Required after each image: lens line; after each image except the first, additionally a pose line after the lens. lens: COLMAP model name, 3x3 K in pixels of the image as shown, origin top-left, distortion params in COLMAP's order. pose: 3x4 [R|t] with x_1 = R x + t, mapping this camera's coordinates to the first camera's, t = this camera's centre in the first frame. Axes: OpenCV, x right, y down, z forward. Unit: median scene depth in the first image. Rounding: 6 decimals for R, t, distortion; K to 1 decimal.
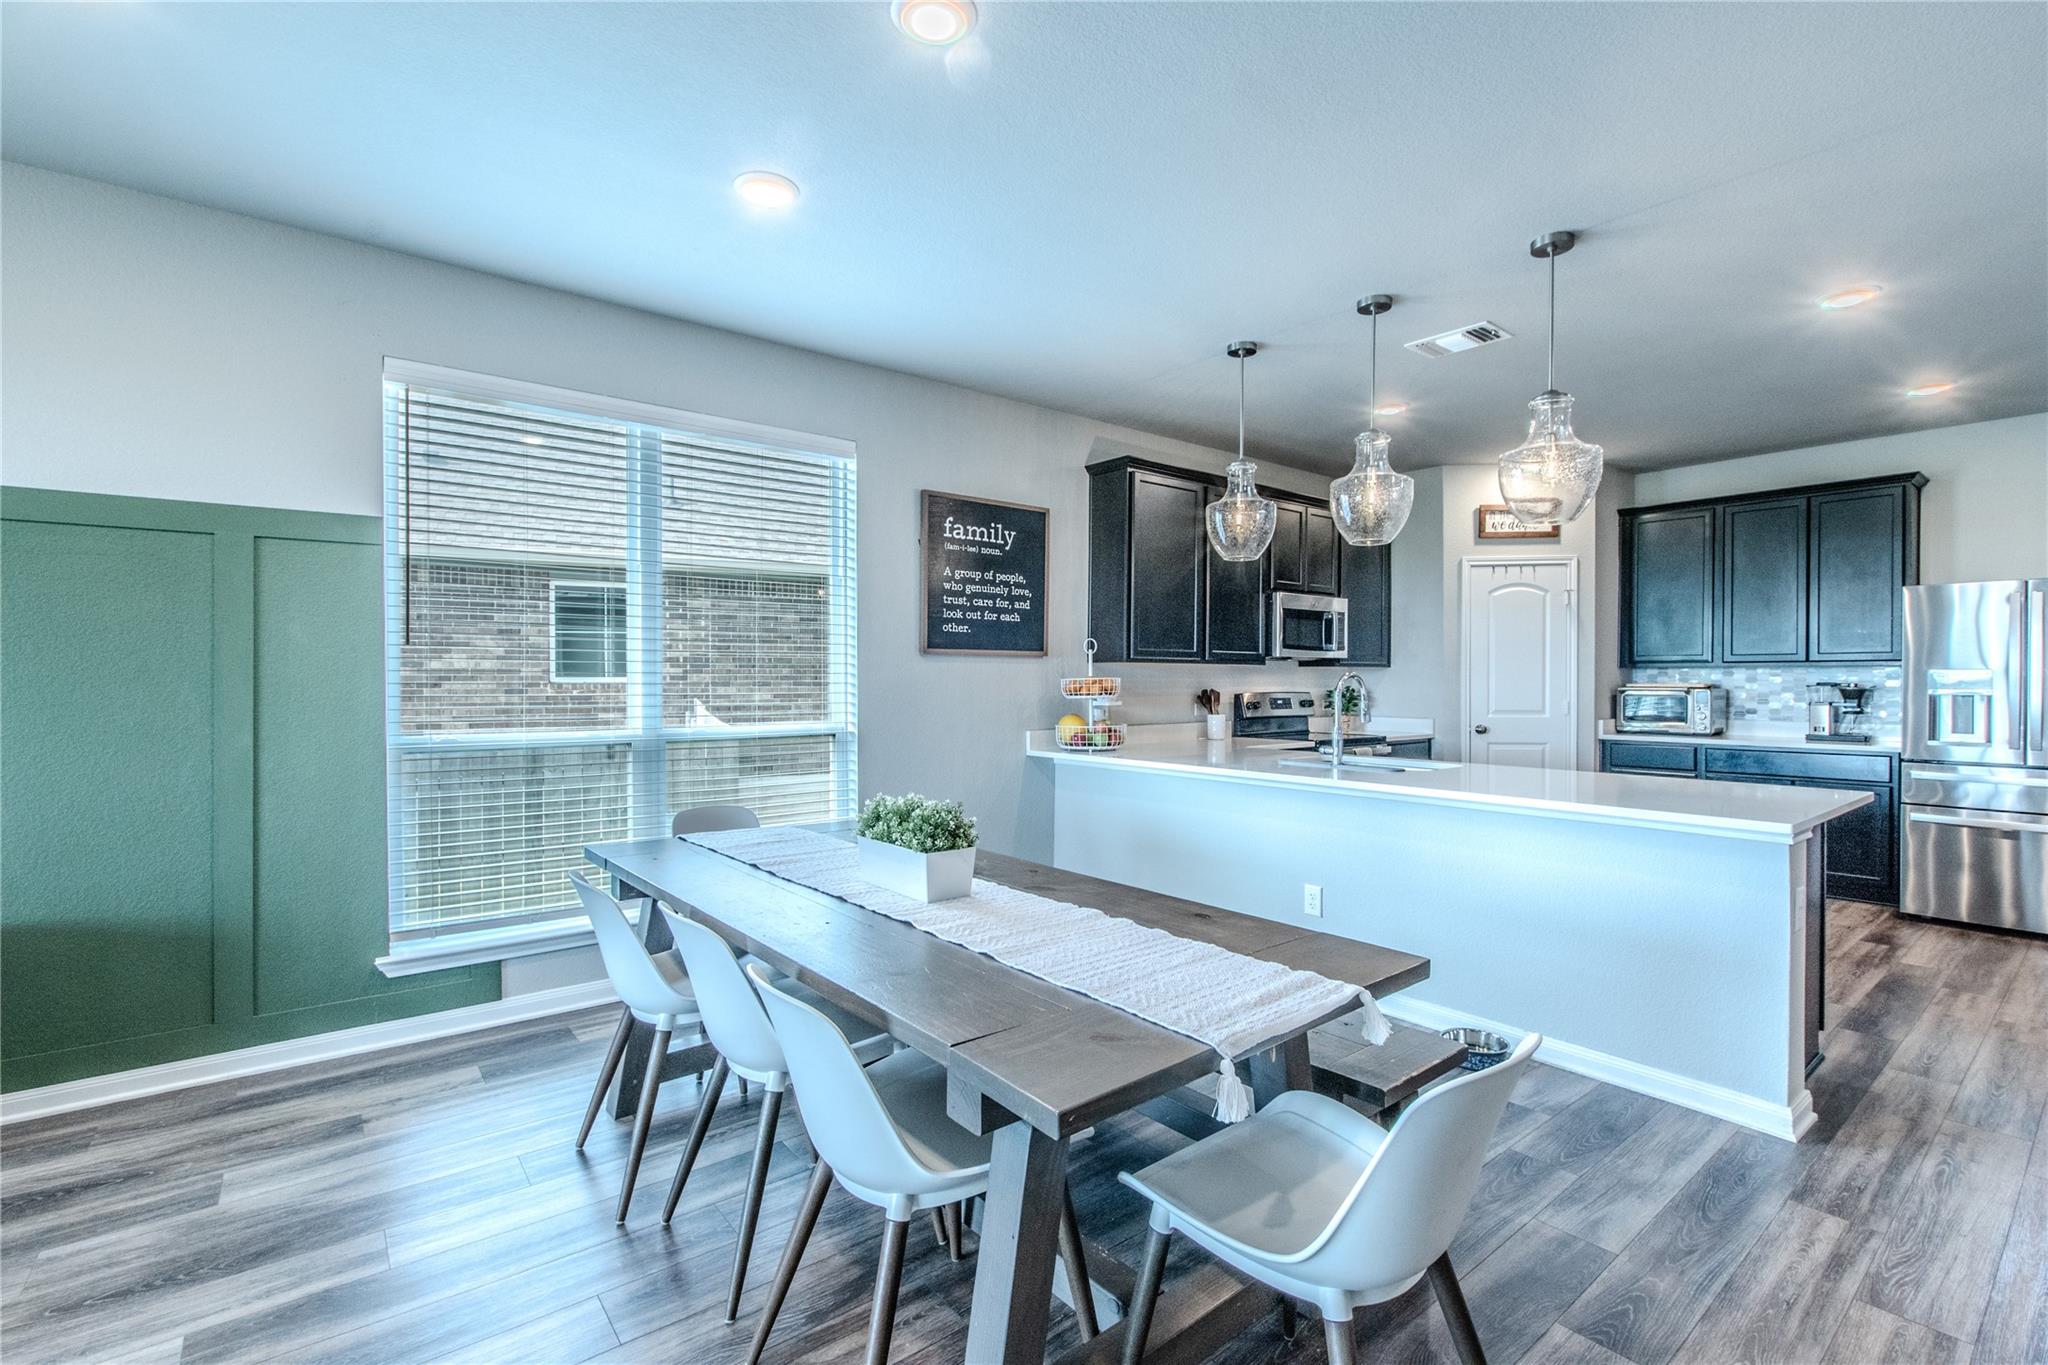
lens RADIAL K [[904.0, 0, 1024.0], [0, 904.0, 682.5], [0, 0, 1]] dist [0.000406, -0.000147]
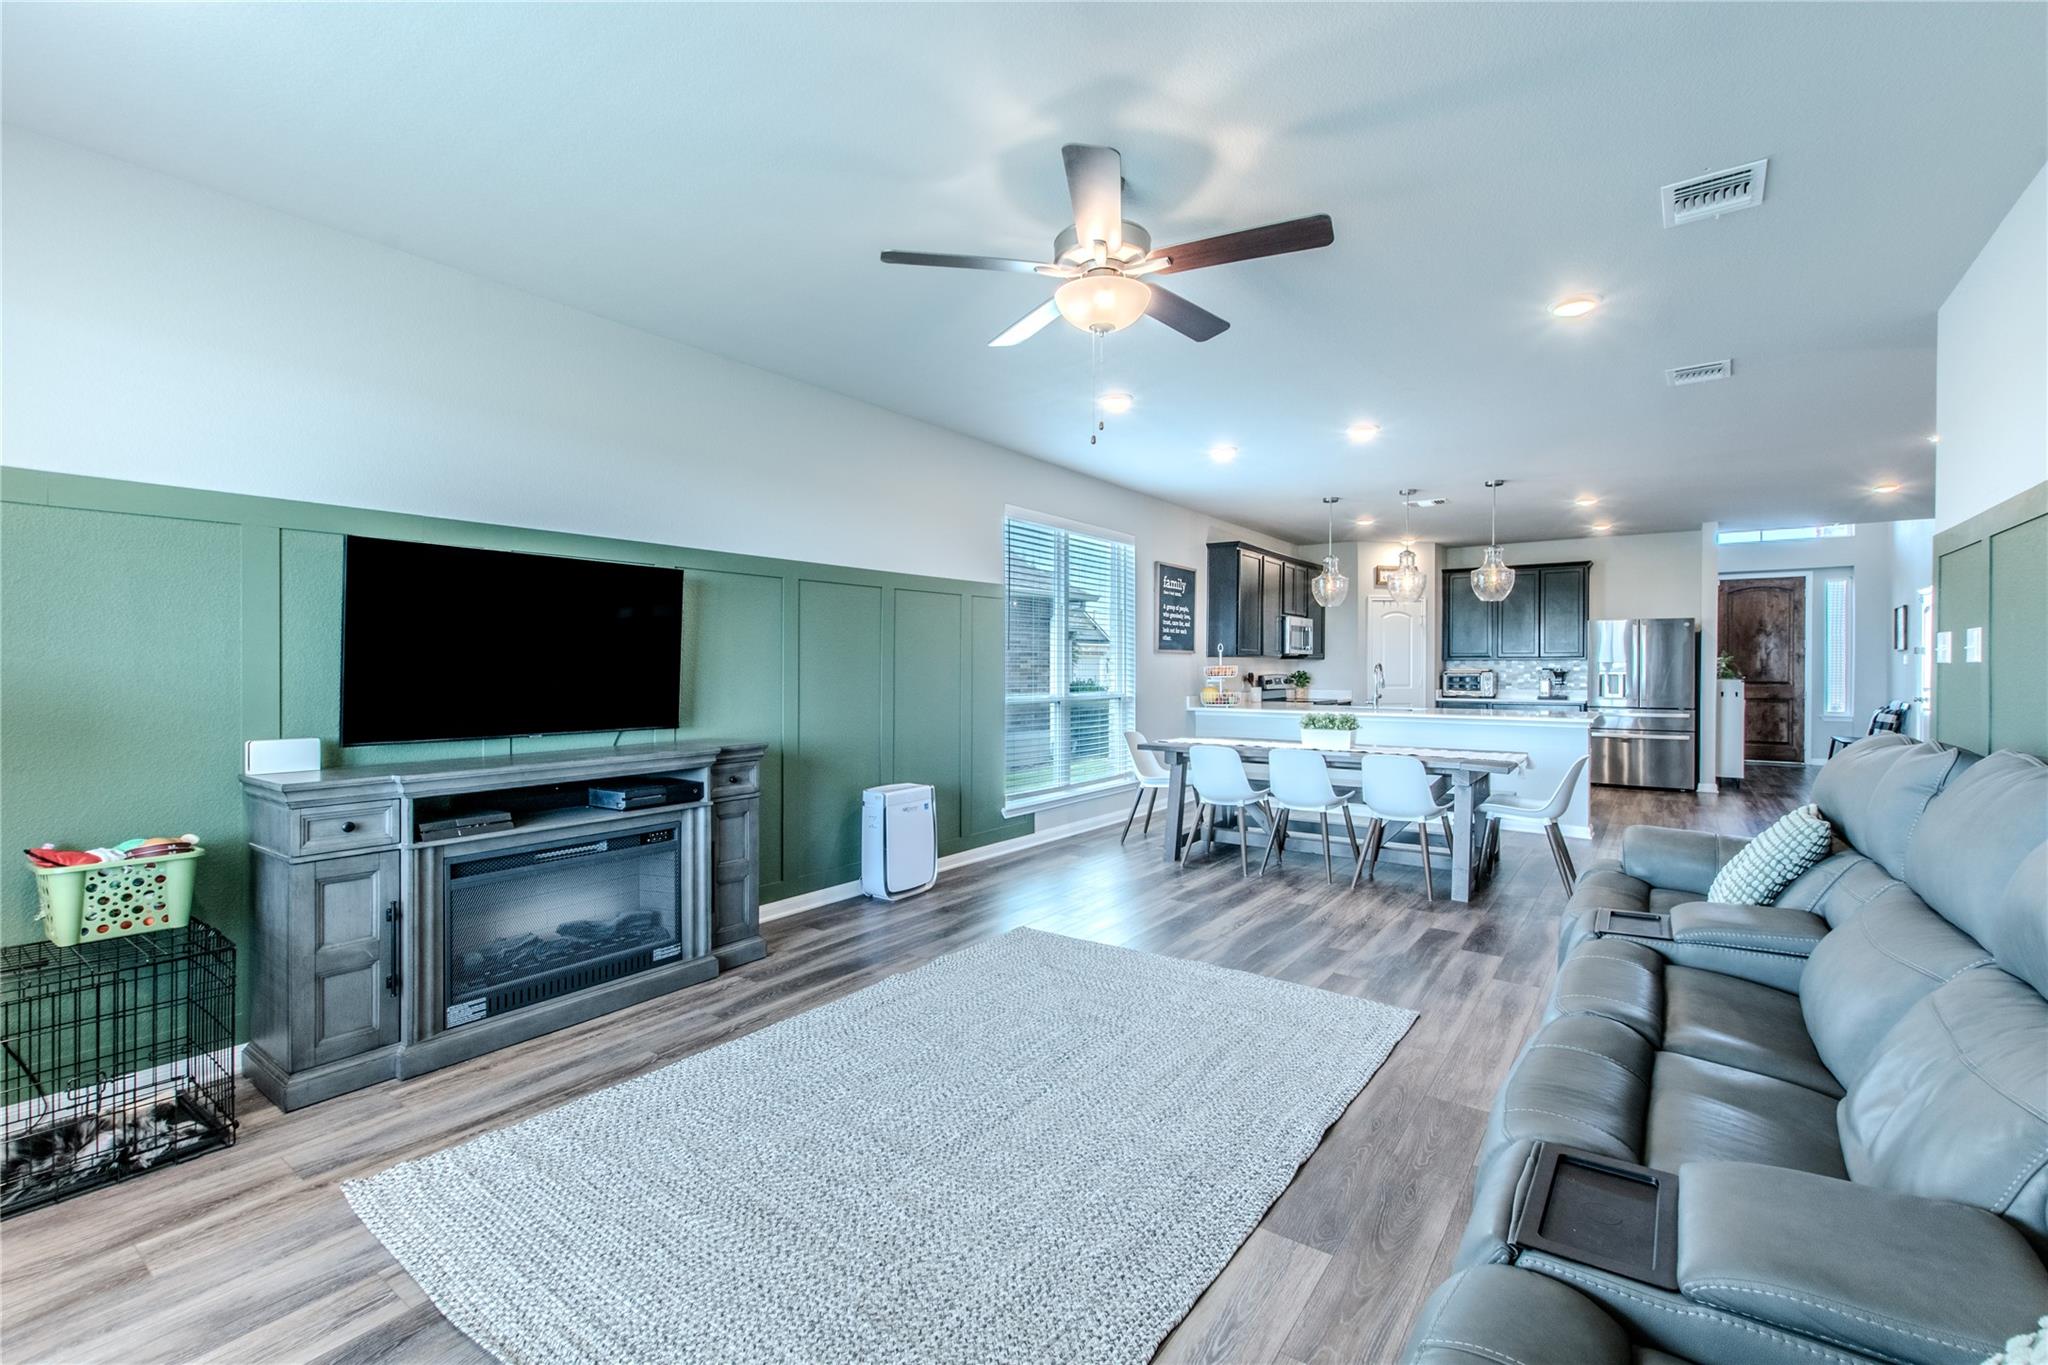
lens RADIAL K [[904.0, 0, 1024.0], [0, 904.0, 682.5], [0, 0, 1]] dist [0.000406, -0.000147]
pose [[0.959602, -0.004256, 0.281330, -0.813967], [-0.000391, 0.999864, 0.016460, -0.002229], [-0.281362, -0.015905, 0.959470, -0.601614]]
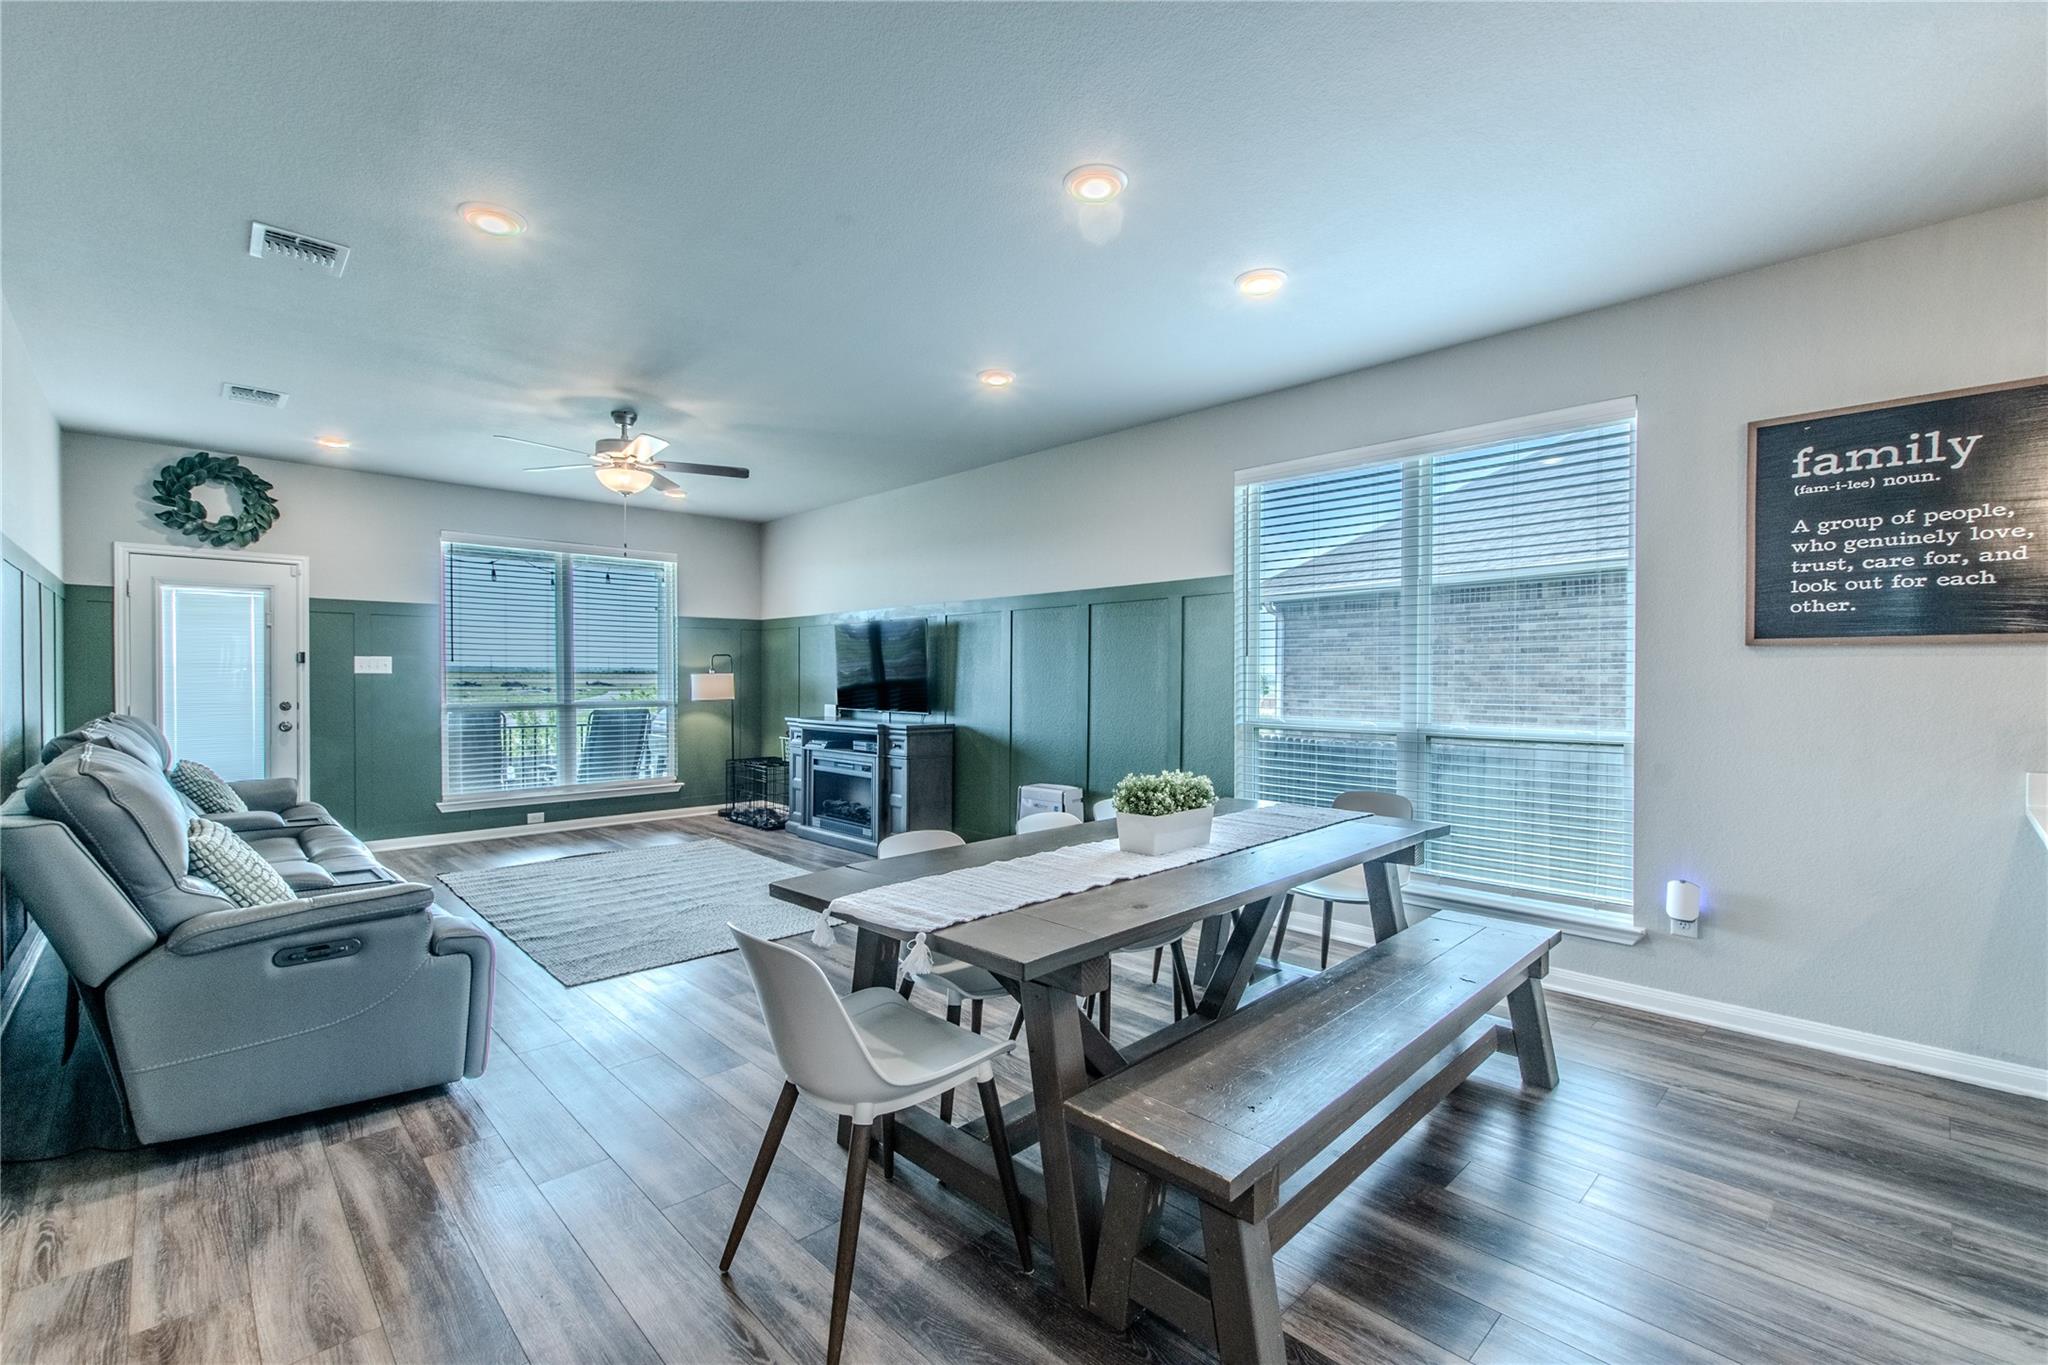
lens RADIAL K [[875.7, 0, 1024.0], [0, 875.7, 682.5], [0, 0, 1]] dist [0.000362, -0.000060]
pose [[0.109431, 0.008214, -0.993960, 0.503525], [-0.004892, 0.999958, 0.007725, -0.004682], [0.993982, 0.004017, 0.109467, 0.316827]]
